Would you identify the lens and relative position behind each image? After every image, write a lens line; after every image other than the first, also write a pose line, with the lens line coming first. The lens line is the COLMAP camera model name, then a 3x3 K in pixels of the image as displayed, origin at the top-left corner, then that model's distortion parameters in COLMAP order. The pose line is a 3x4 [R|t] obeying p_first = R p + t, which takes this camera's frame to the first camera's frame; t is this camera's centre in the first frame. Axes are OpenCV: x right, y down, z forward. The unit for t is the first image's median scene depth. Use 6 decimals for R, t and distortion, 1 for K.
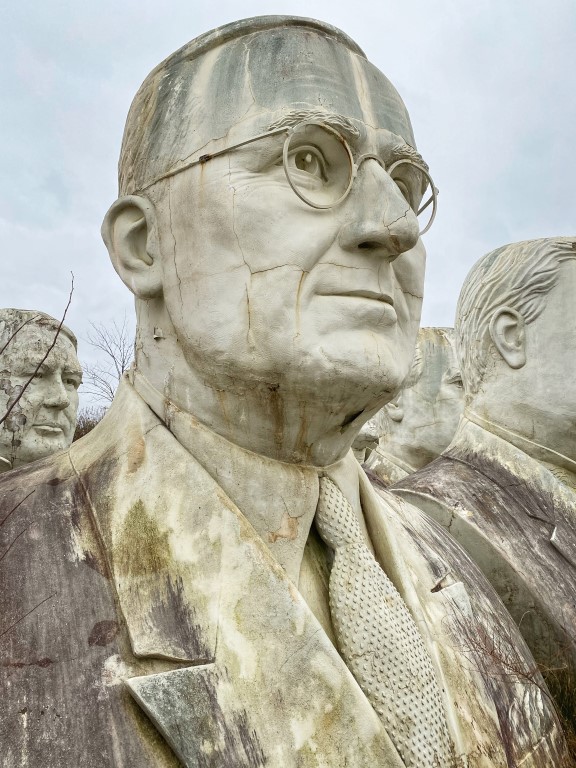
lens RADIAL K [[588.8, 0, 285.7], [0, 588.8, 383.1], [0, 0, 1]] dist [0.035772, -0.037439]
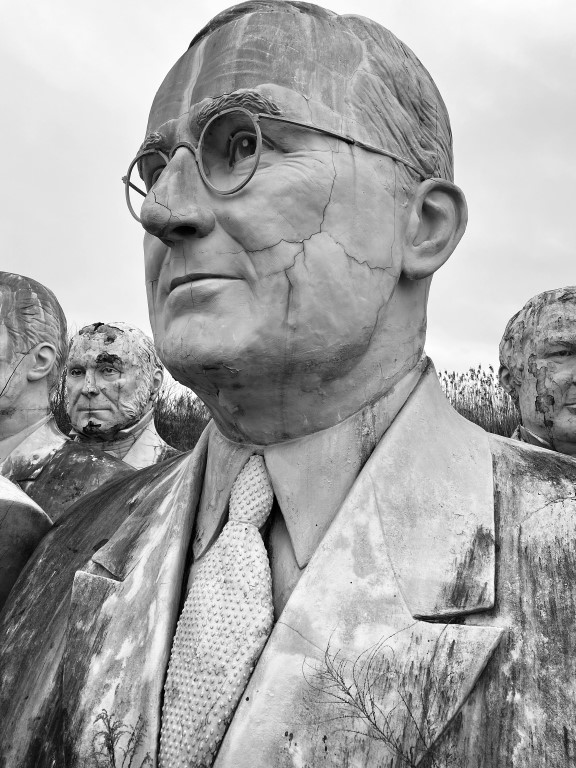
lens RADIAL K [[588.8, 0, 284.5], [0, 588.8, 386.2], [0, 0, 1]] dist [0.035772, -0.037439]
pose [[0.255656, -0.102137, -0.961357, 1.074112], [0.136821, 0.988217, -0.068606, 0.119646], [0.957037, -0.113995, 0.266619, 0.802566]]
